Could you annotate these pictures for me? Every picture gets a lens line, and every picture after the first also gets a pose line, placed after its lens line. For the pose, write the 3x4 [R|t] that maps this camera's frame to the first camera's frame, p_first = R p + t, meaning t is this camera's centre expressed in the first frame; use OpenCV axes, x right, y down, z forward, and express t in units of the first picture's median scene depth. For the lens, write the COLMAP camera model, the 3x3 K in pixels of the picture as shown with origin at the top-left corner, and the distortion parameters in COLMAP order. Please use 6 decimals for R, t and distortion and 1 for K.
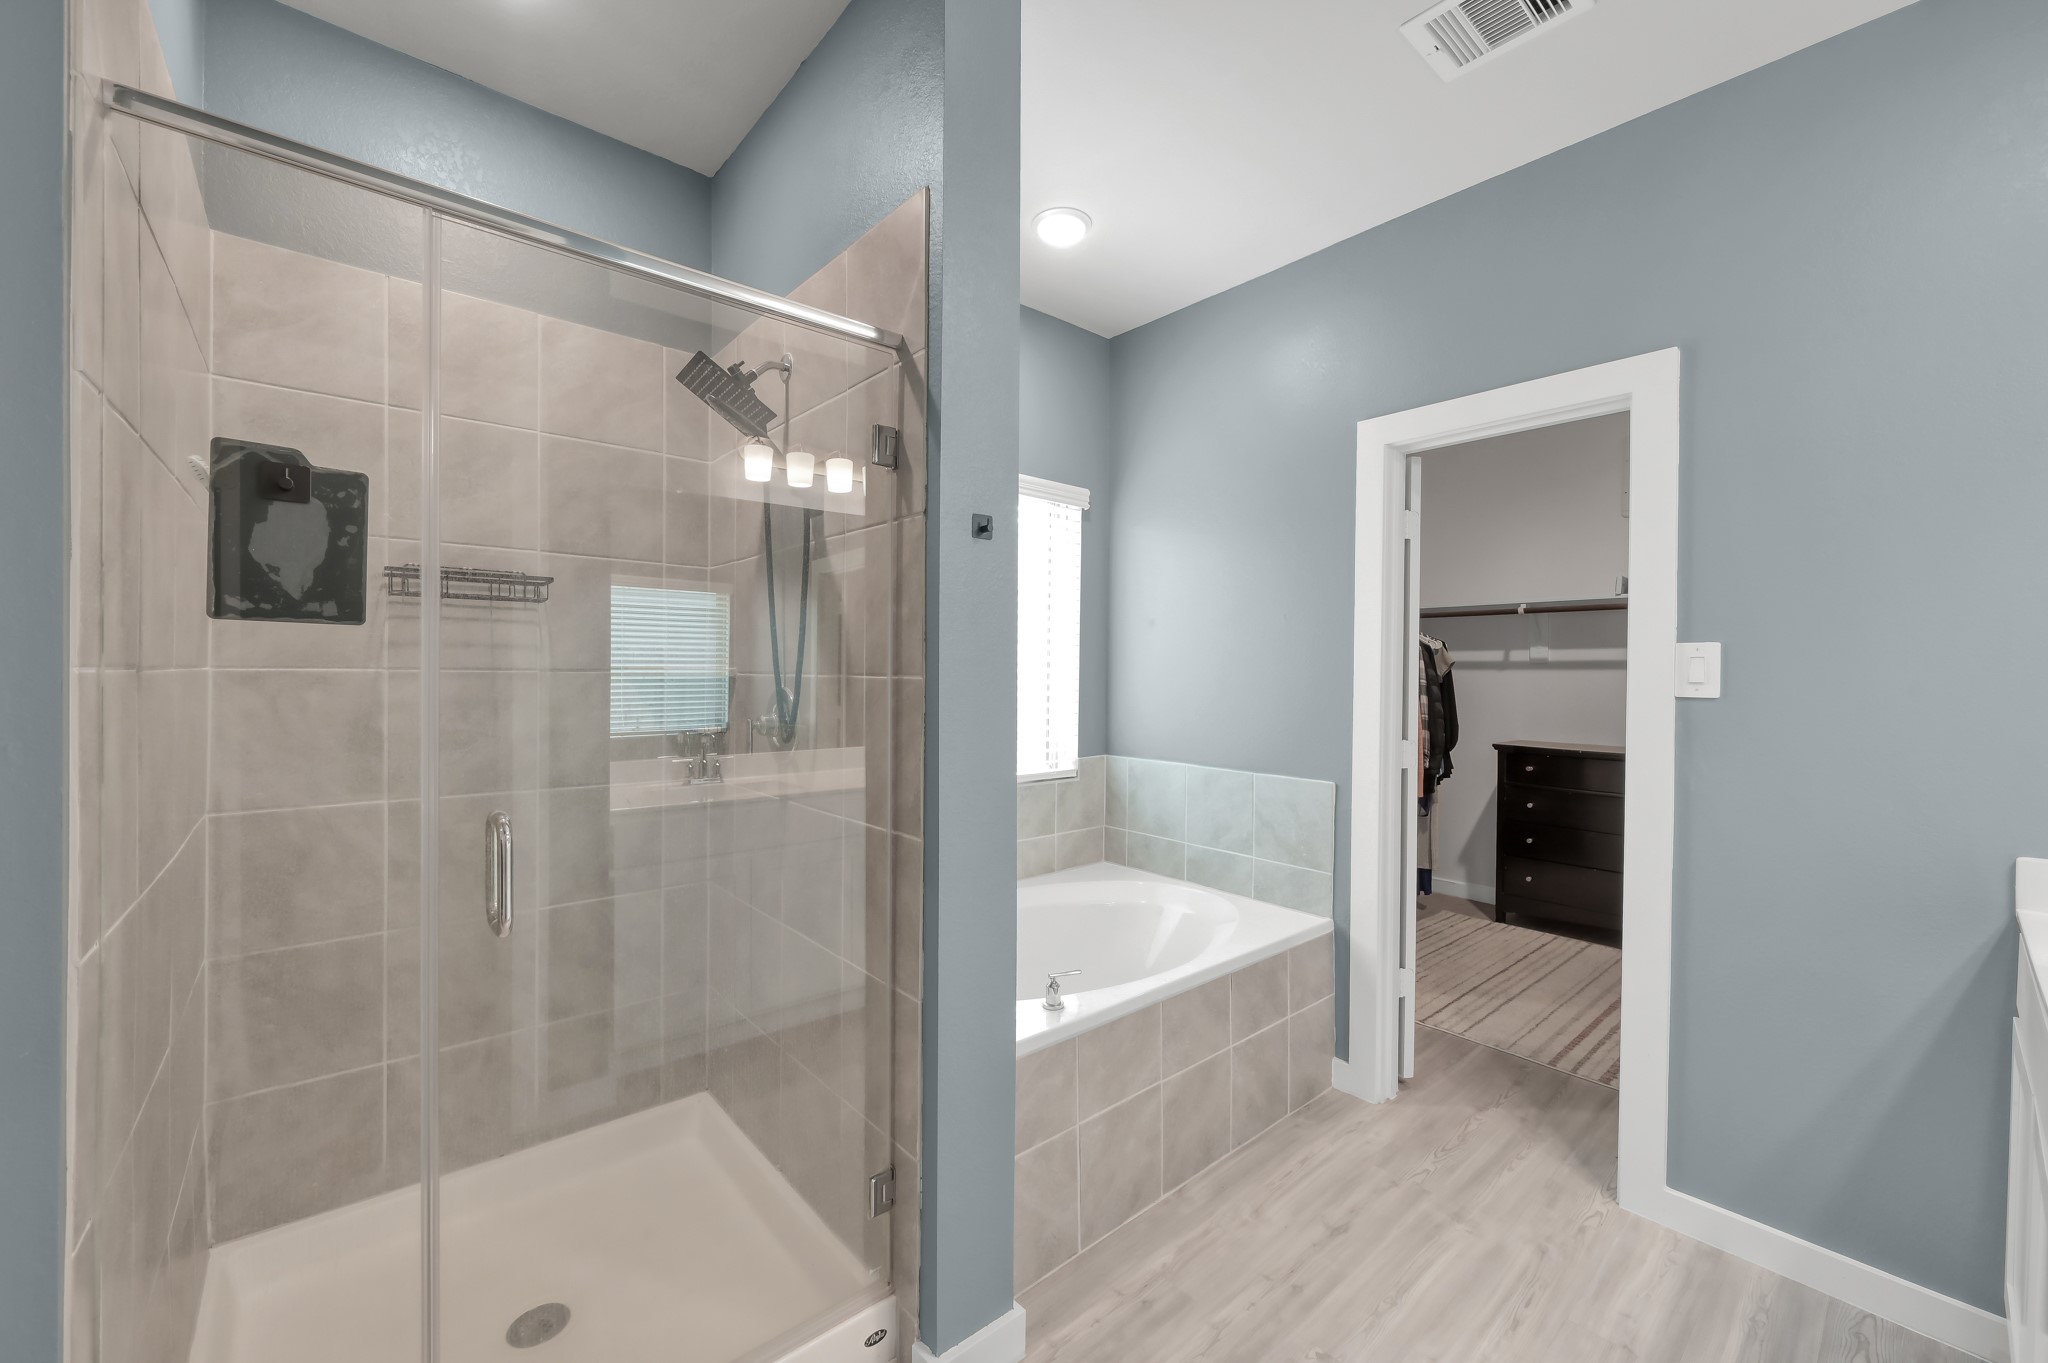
lens RADIAL K [[799.5, 0, 1024.0], [0, 799.5, 681.5], [0, 0, 1]] dist [-0.002128, -0.000310]
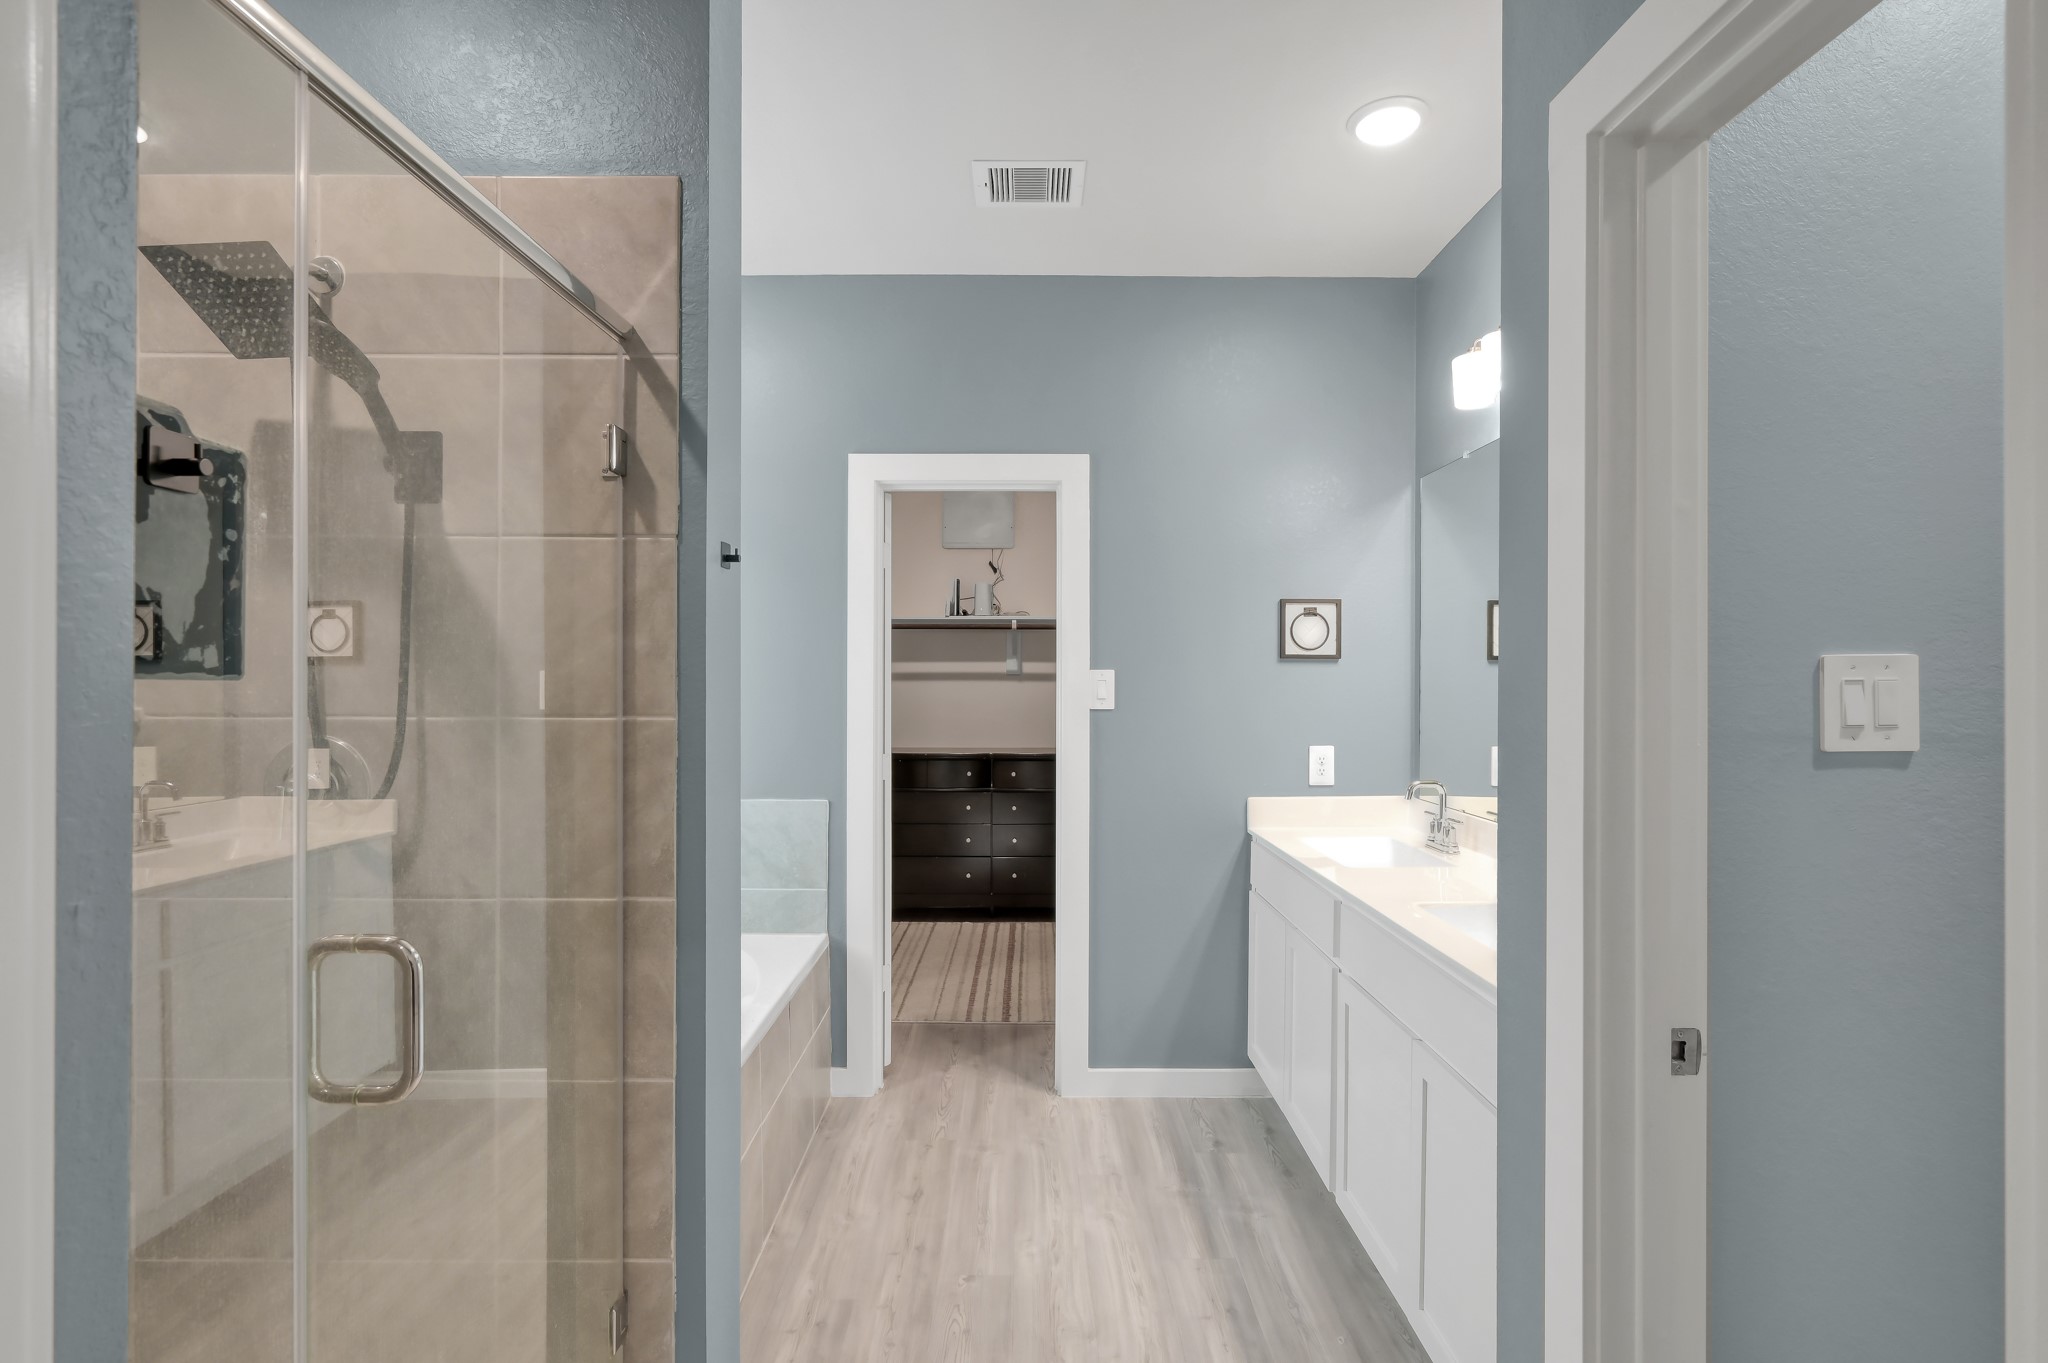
lens RADIAL K [[972.2, 0, 1024.0], [0, 972.2, 681.5], [0, 0, 1]] dist [-0.004427, -0.000122]
pose [[0.654086, -0.009624, 0.756359, -0.535468], [0.012990, 0.999915, 0.001489, -0.032929], [-0.756308, 0.008852, 0.654155, -0.009230]]
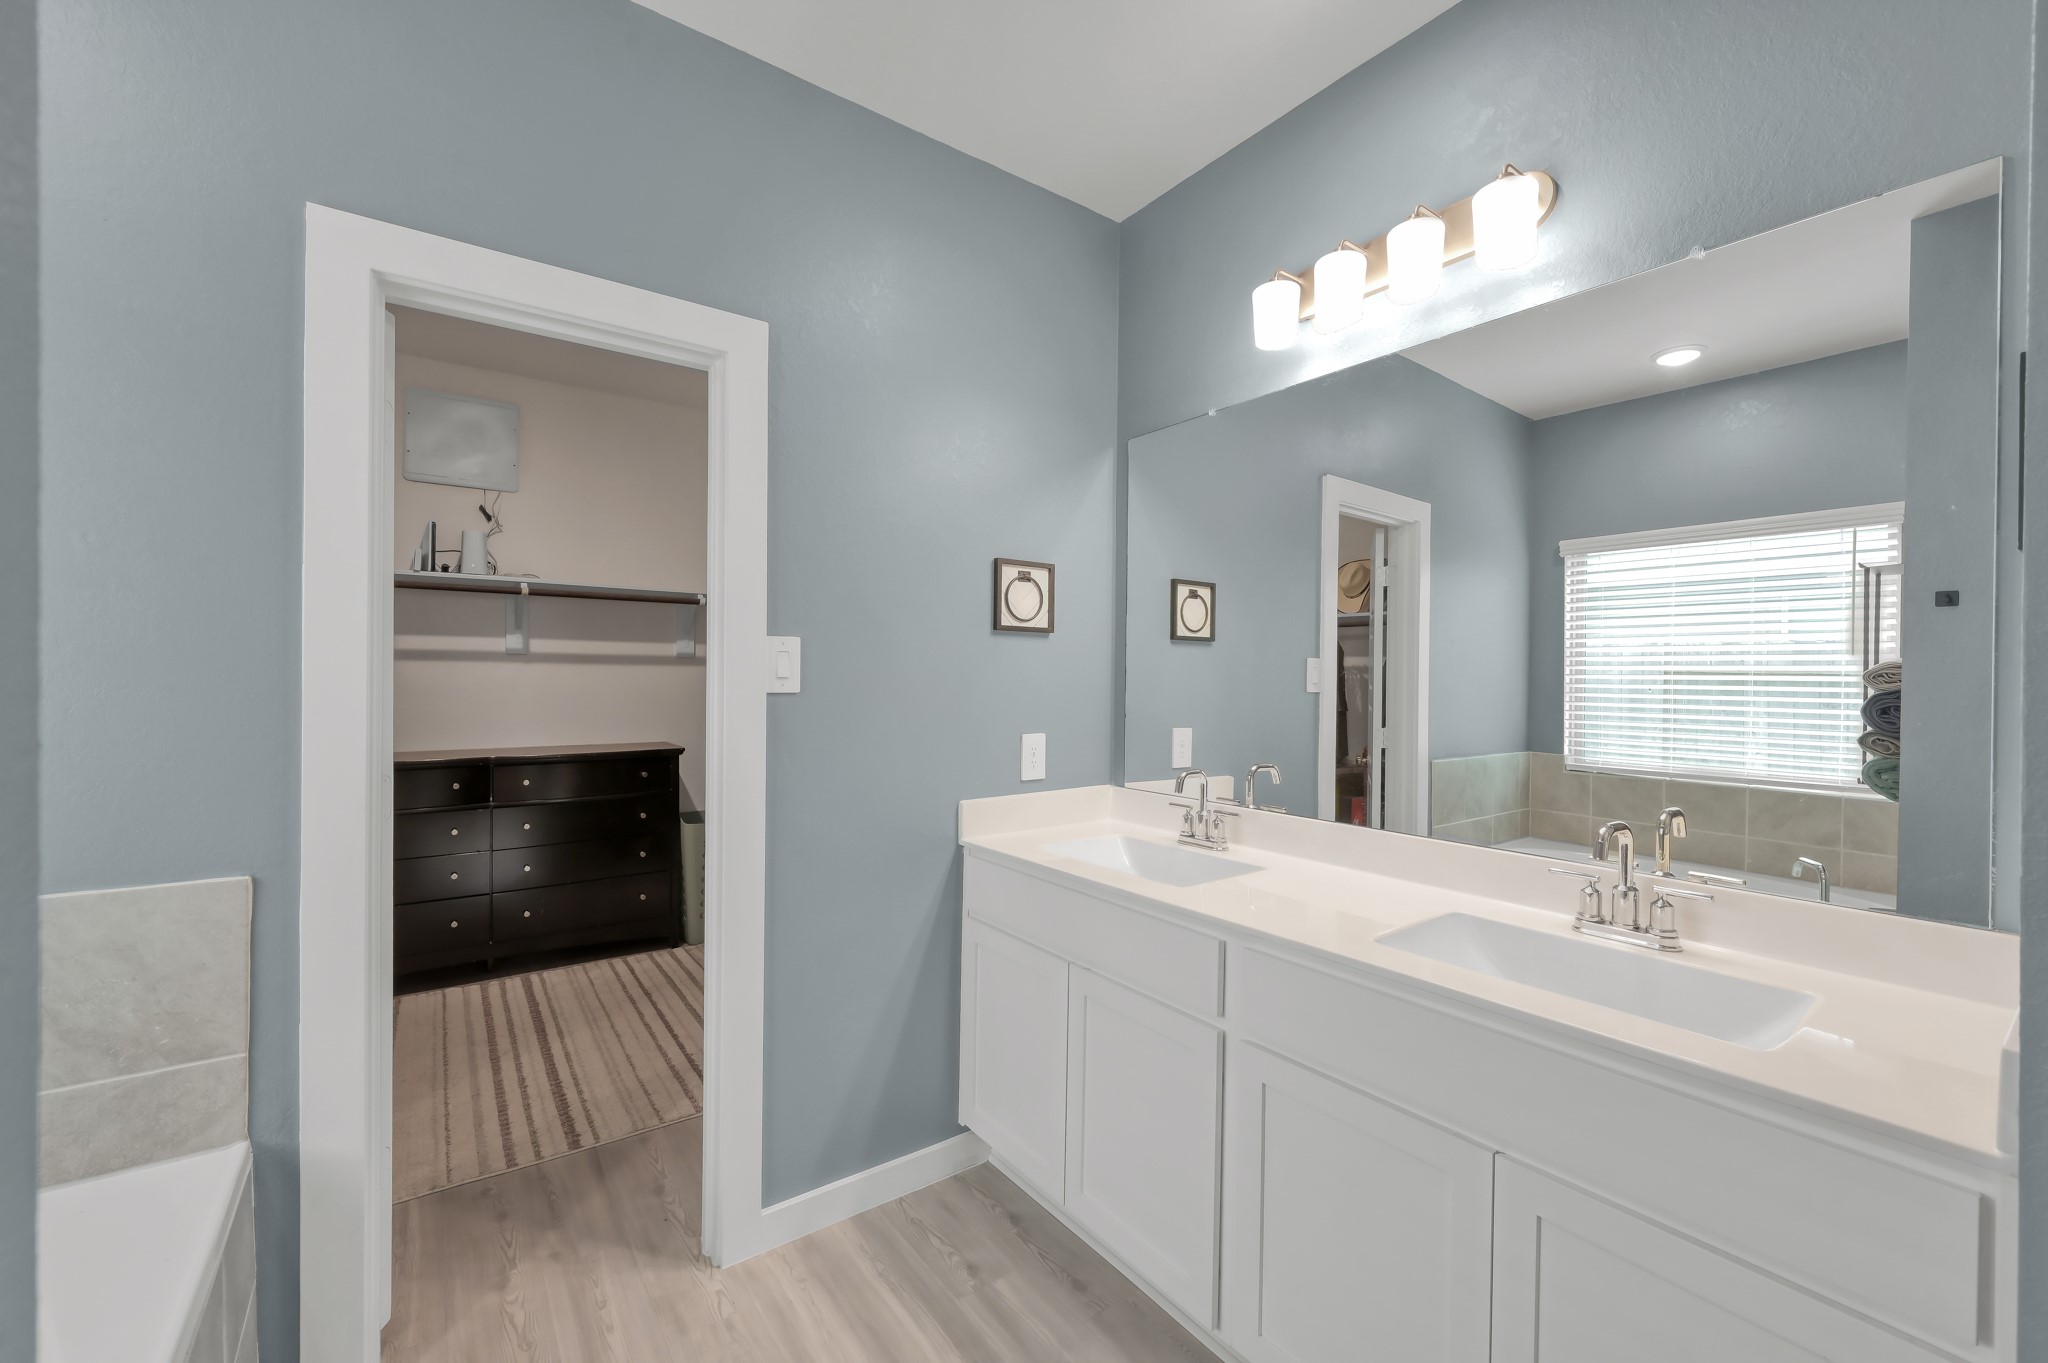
lens RADIAL K [[821.0, 0, 1024.0], [0, 821.0, 681.5], [0, 0, 1]] dist [0.000138, -0.000155]
pose [[0.083954, -0.015336, 0.996352, -0.134790], [0.004055, 0.999879, 0.015049, -0.007874], [-0.996461, 0.002777, 0.084006, 0.627288]]
